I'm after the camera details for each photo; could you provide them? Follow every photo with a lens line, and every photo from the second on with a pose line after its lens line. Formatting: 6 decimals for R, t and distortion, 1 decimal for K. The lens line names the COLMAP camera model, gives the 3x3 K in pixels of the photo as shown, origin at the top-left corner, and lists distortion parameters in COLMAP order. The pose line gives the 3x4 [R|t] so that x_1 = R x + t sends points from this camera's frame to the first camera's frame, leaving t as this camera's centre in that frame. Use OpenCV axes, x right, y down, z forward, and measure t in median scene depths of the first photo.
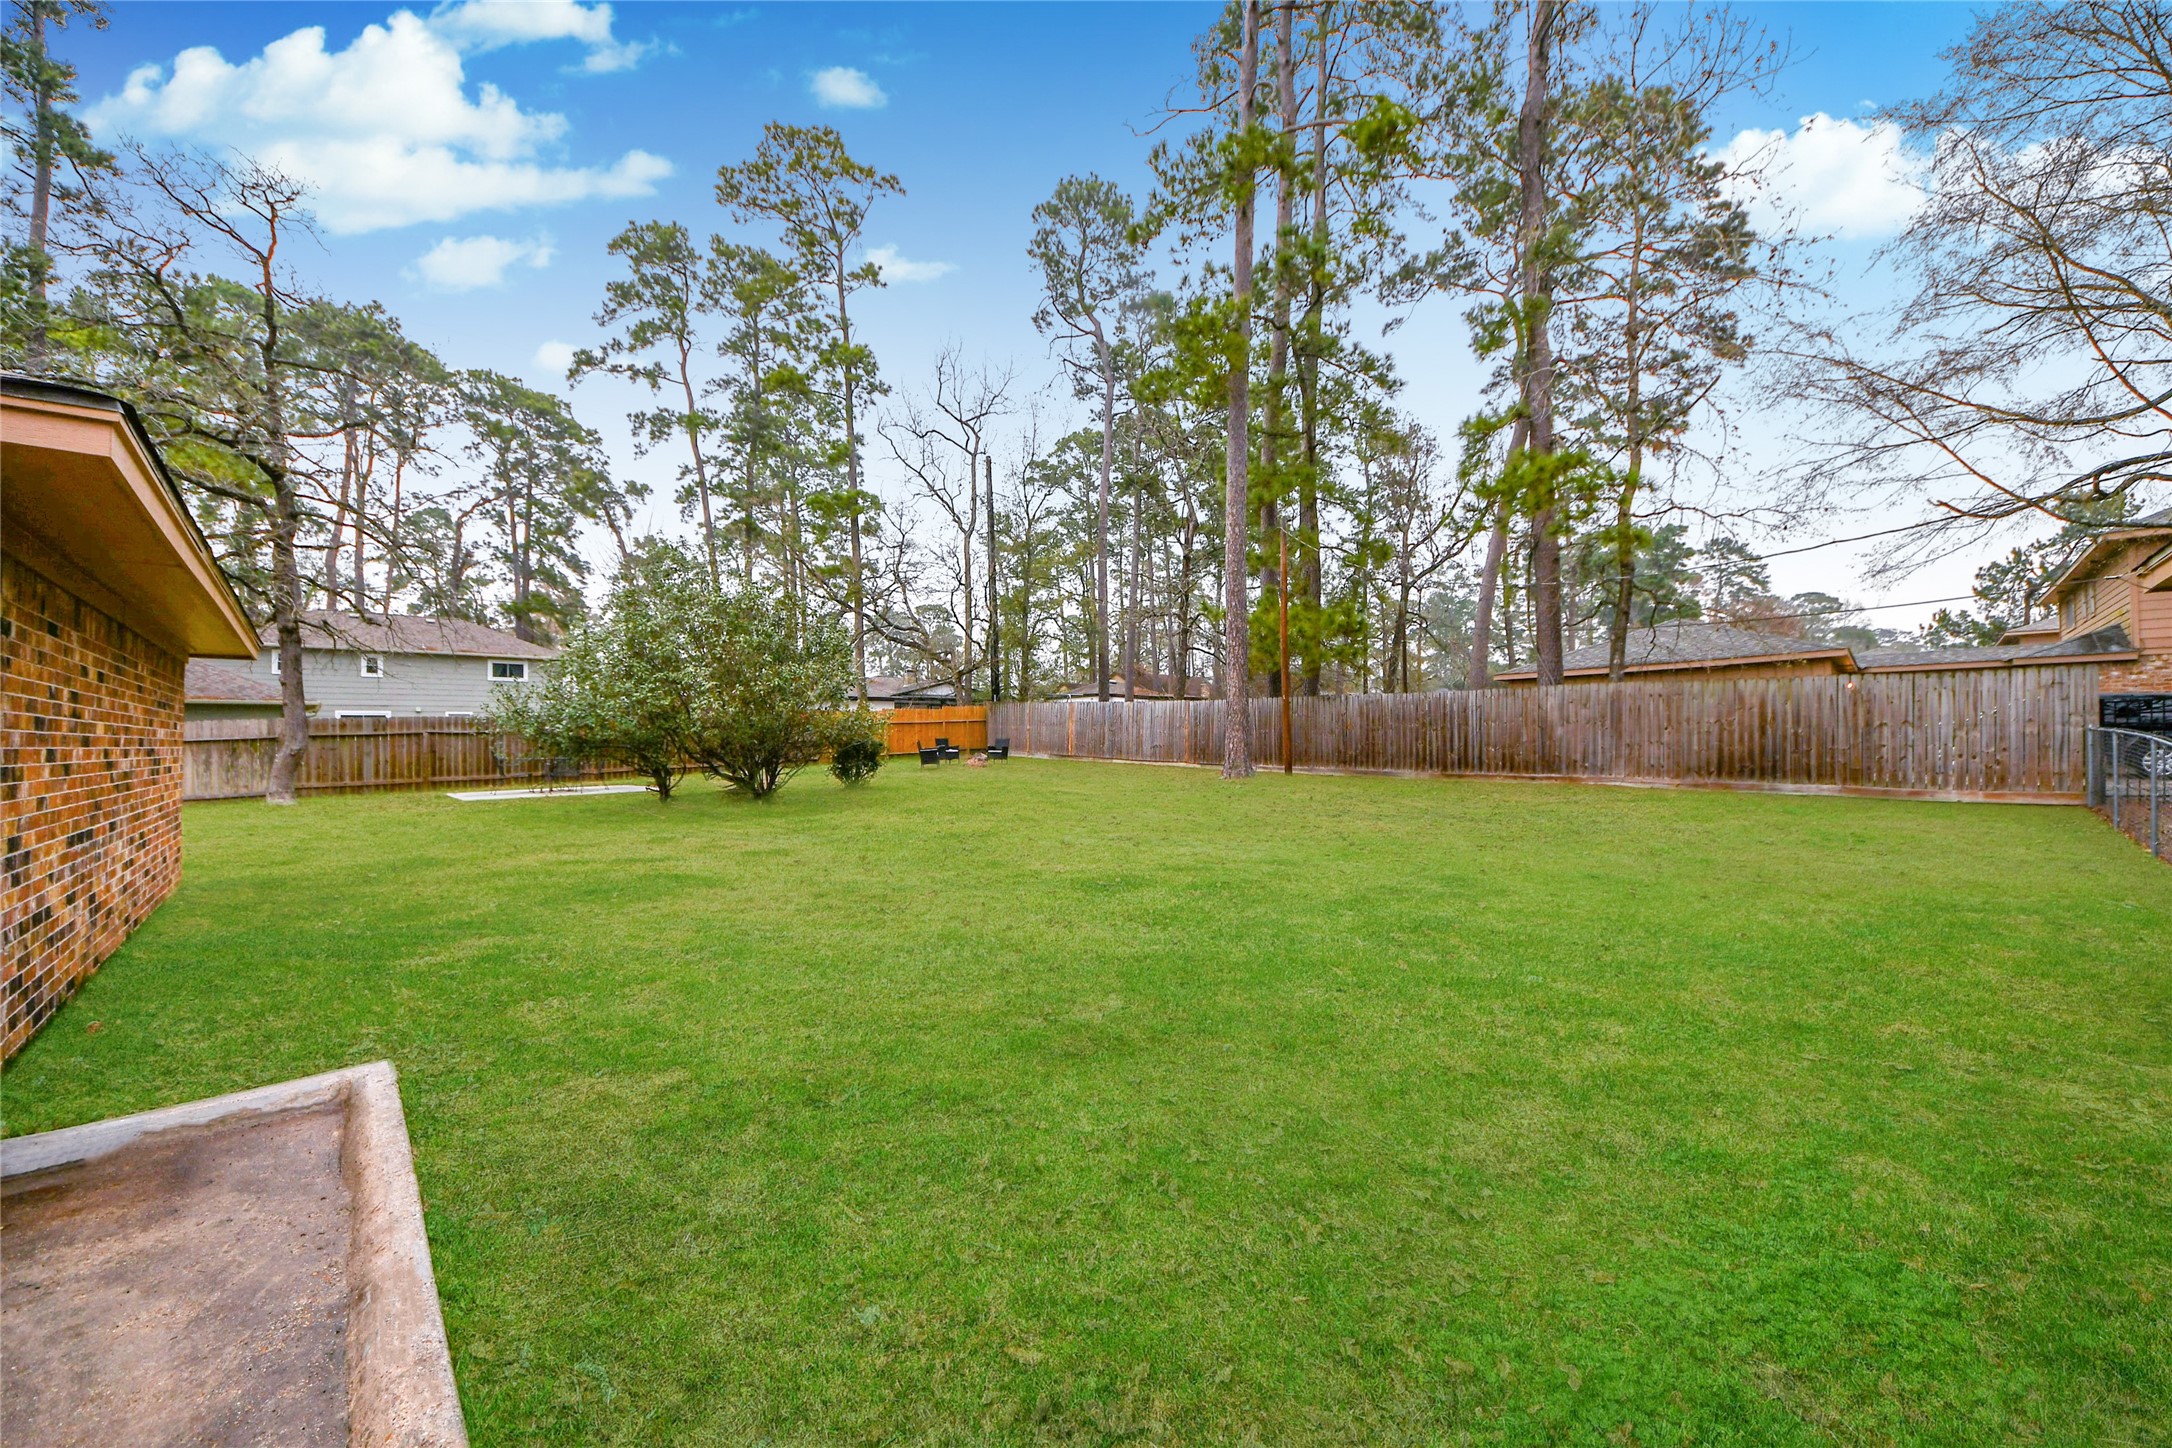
lens RADIAL K [[765.0, 0, 1079.2], [0, 765.0, 724.7], [0, 0, 1]] dist [0.061307, -0.019851]
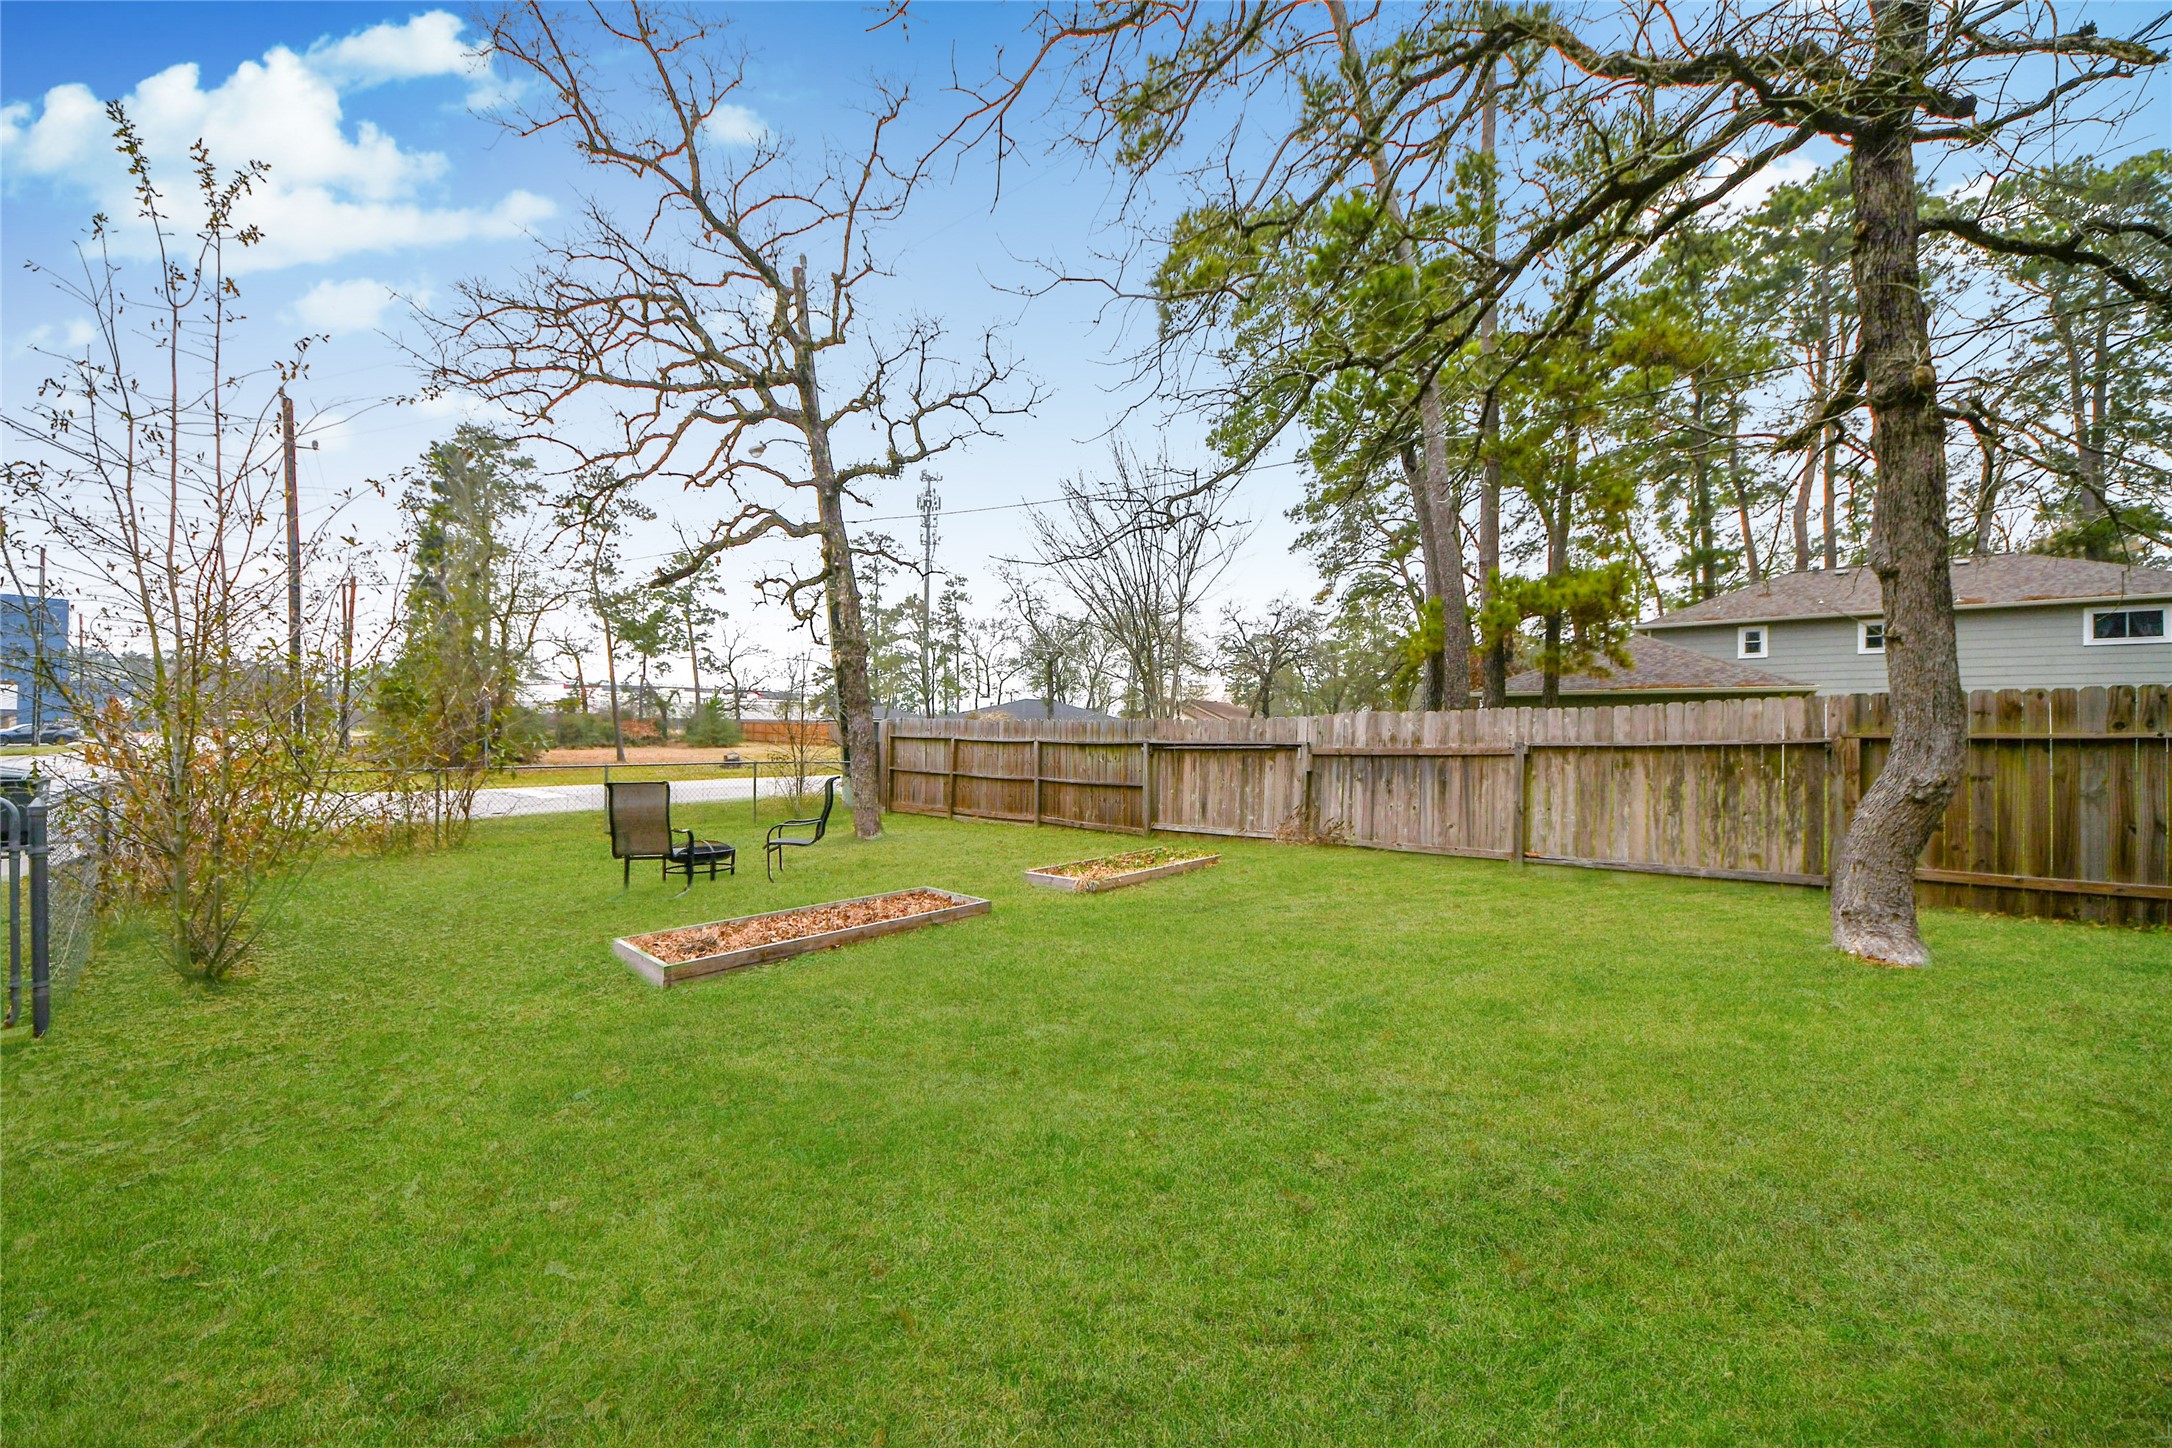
lens RADIAL K [[765.0, 0, 1079.2], [0, 765.0, 724.7], [0, 0, 1]] dist [0.061307, -0.019851]
pose [[0.101345, -0.005836, -0.994834, -0.627756], [-0.001901, 0.999980, -0.006060, 0.010368], [0.994850, 0.002505, 0.101332, 0.570426]]
